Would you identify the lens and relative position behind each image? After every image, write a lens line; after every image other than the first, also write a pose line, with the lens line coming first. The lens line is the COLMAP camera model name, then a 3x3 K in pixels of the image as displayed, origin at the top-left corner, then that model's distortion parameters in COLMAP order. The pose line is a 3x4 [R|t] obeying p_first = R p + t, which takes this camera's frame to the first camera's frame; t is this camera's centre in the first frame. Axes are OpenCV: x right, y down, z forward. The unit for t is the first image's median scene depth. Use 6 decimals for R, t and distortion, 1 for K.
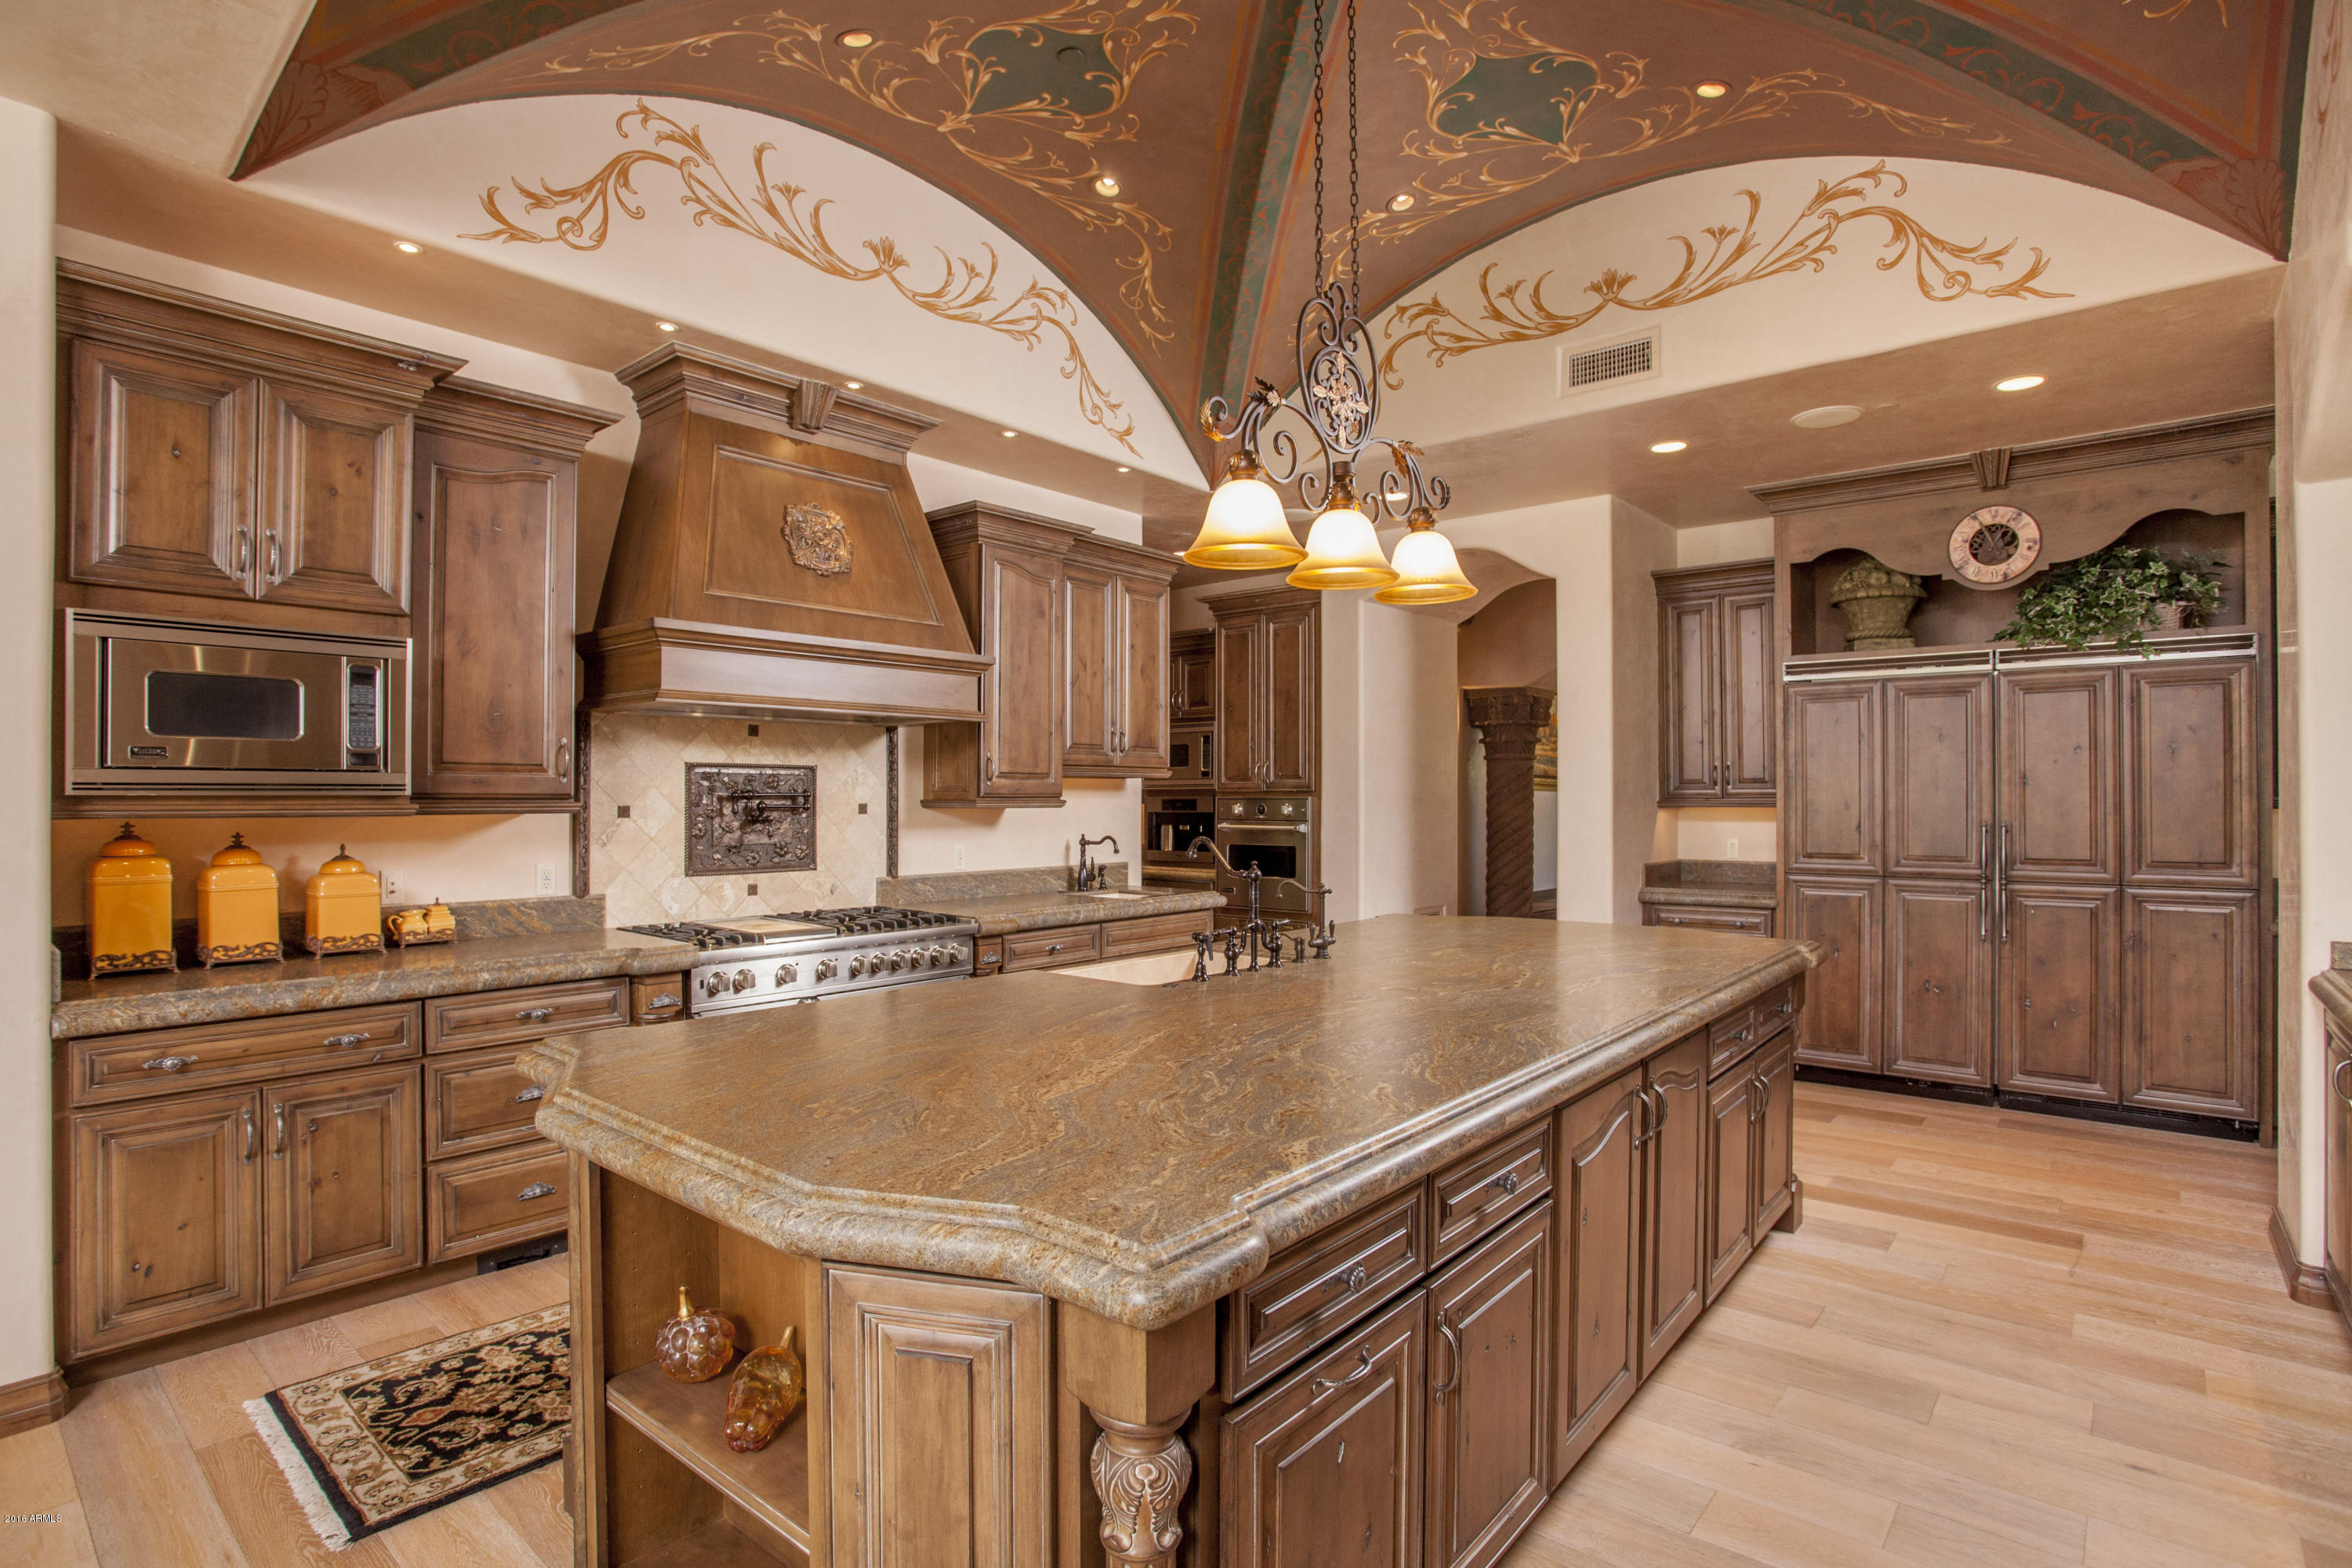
lens RADIAL K [[1138.1, 0, 1167.6], [0, 1138.1, 793.5], [0, 0, 1]] dist [-0.101967, 0.041650]
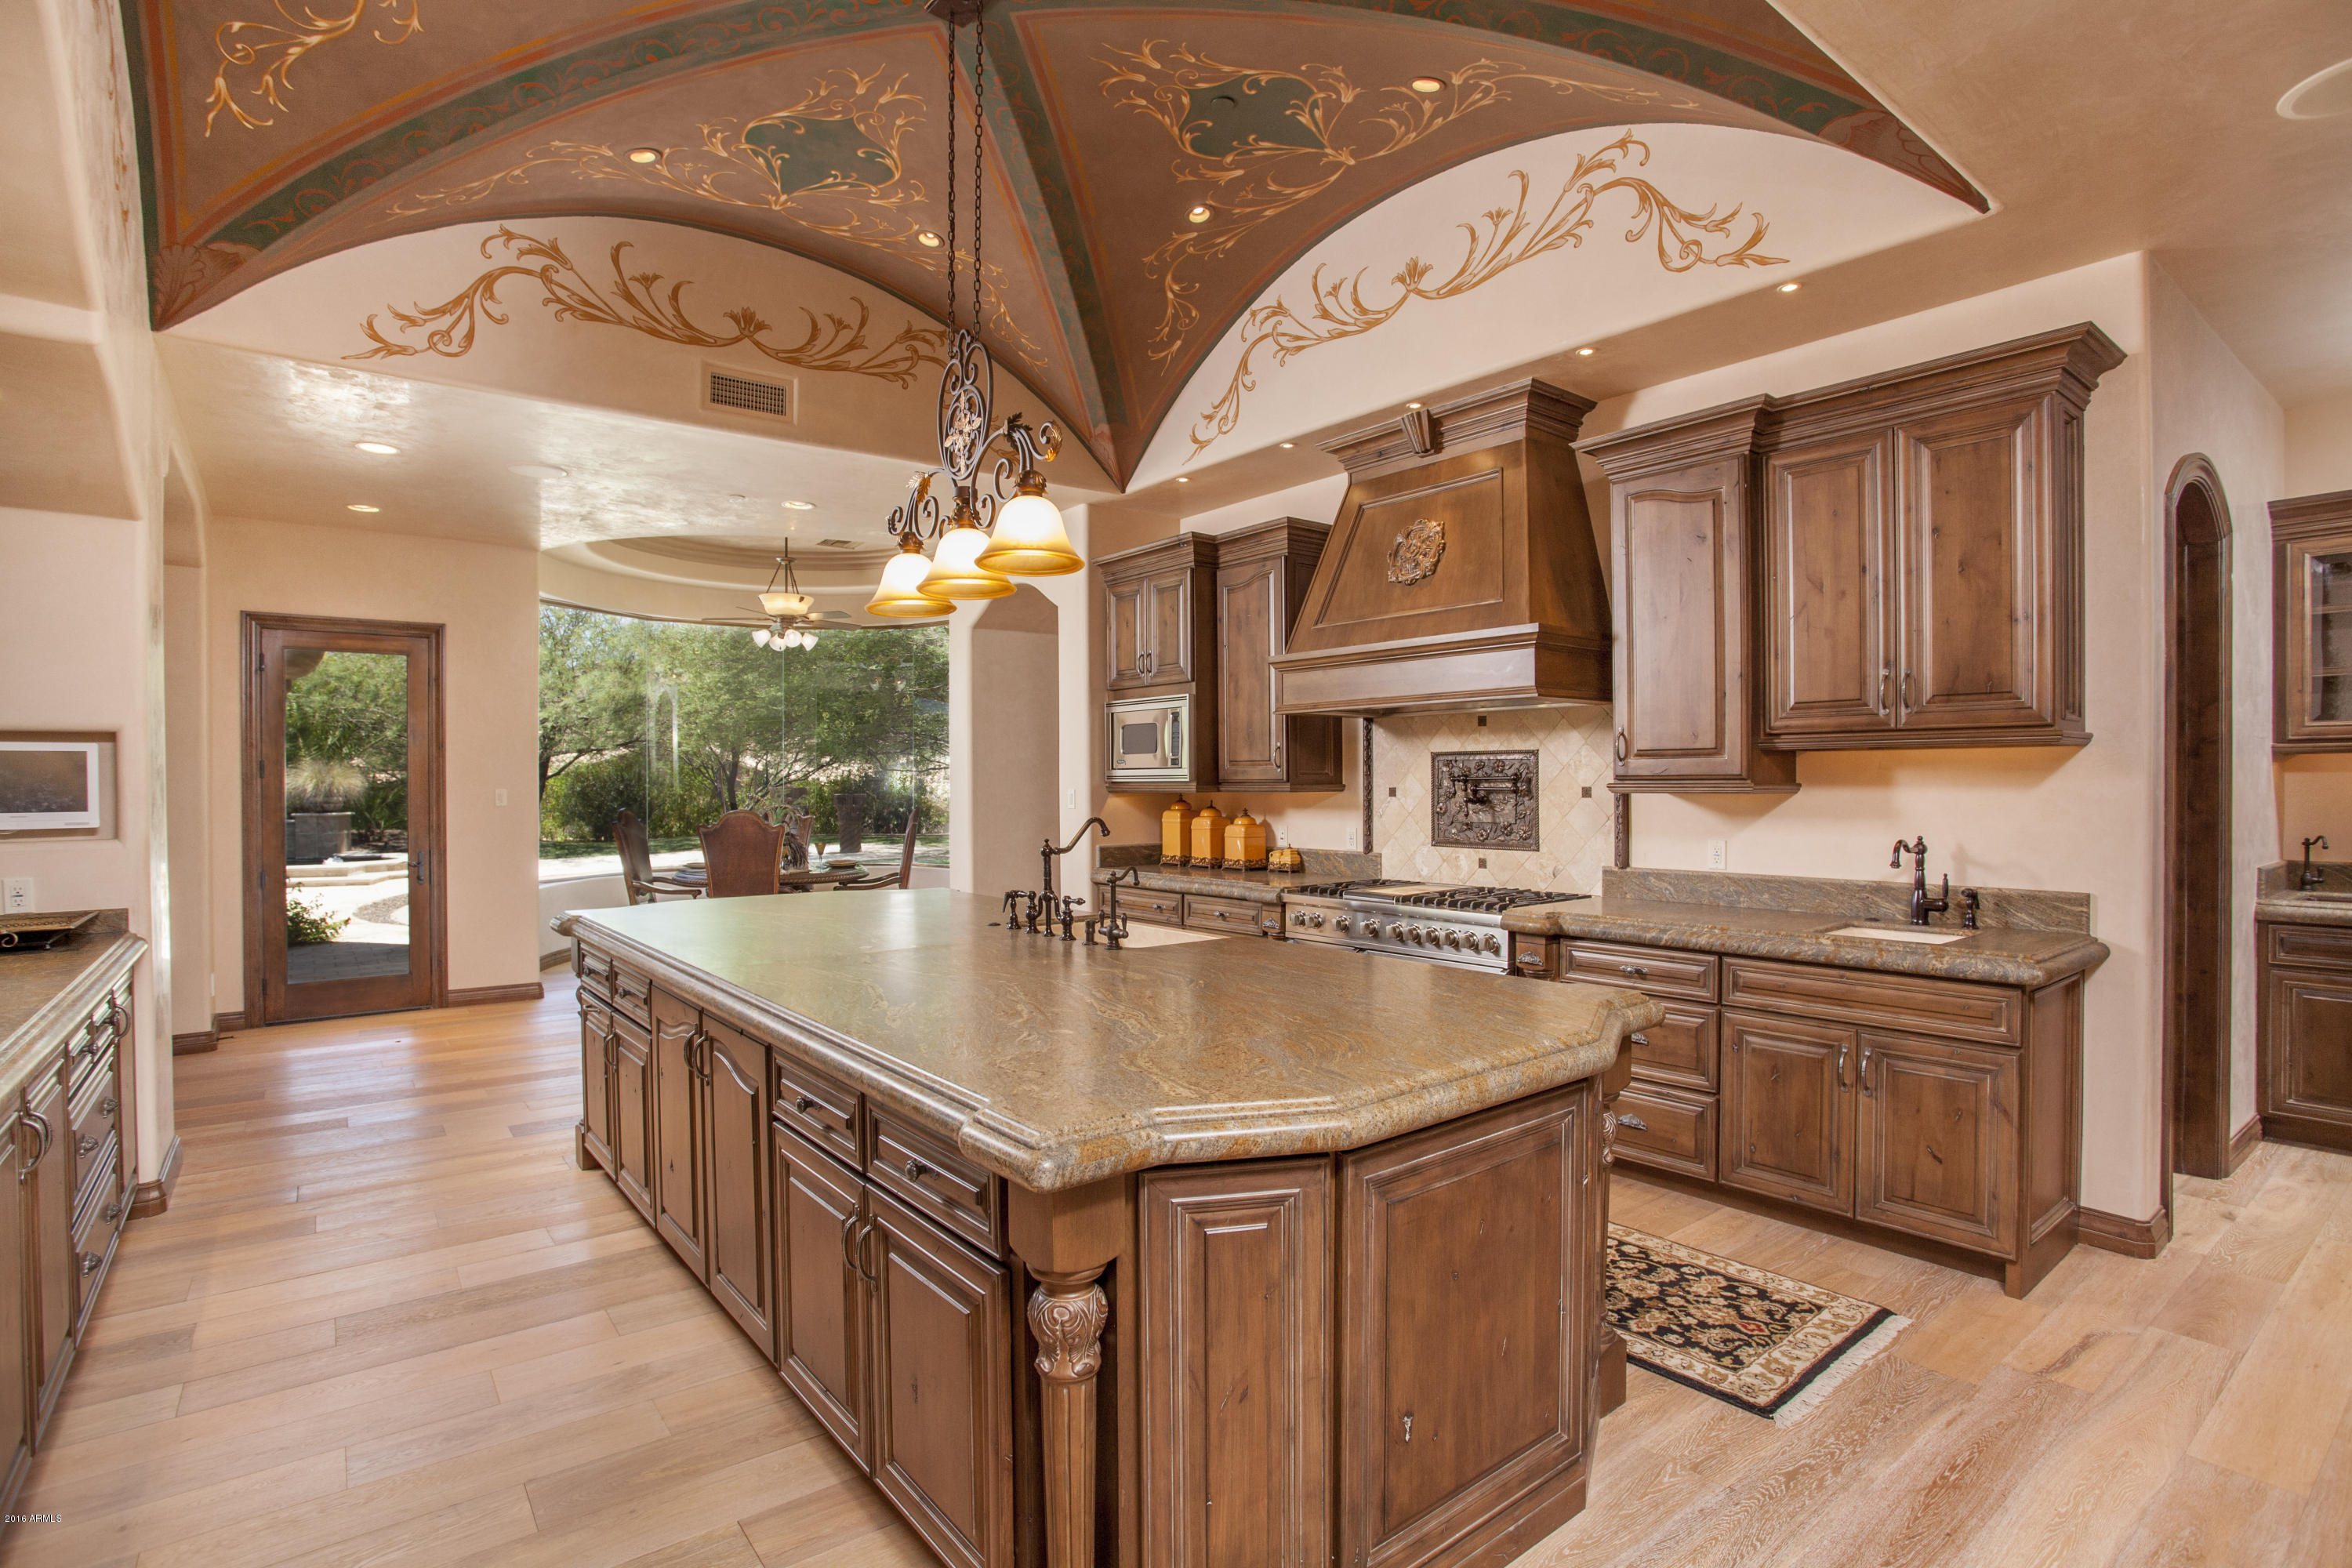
lens RADIAL K [[1138.1, 0, 1167.6], [0, 1138.1, 793.5], [0, 0, 1]] dist [-0.101967, 0.041650]
pose [[-0.202767, 0.011055, -0.979165, 0.804701], [0.007969, 0.999922, 0.009639, 0.002950], [0.979195, -0.005849, -0.202839, 0.929332]]
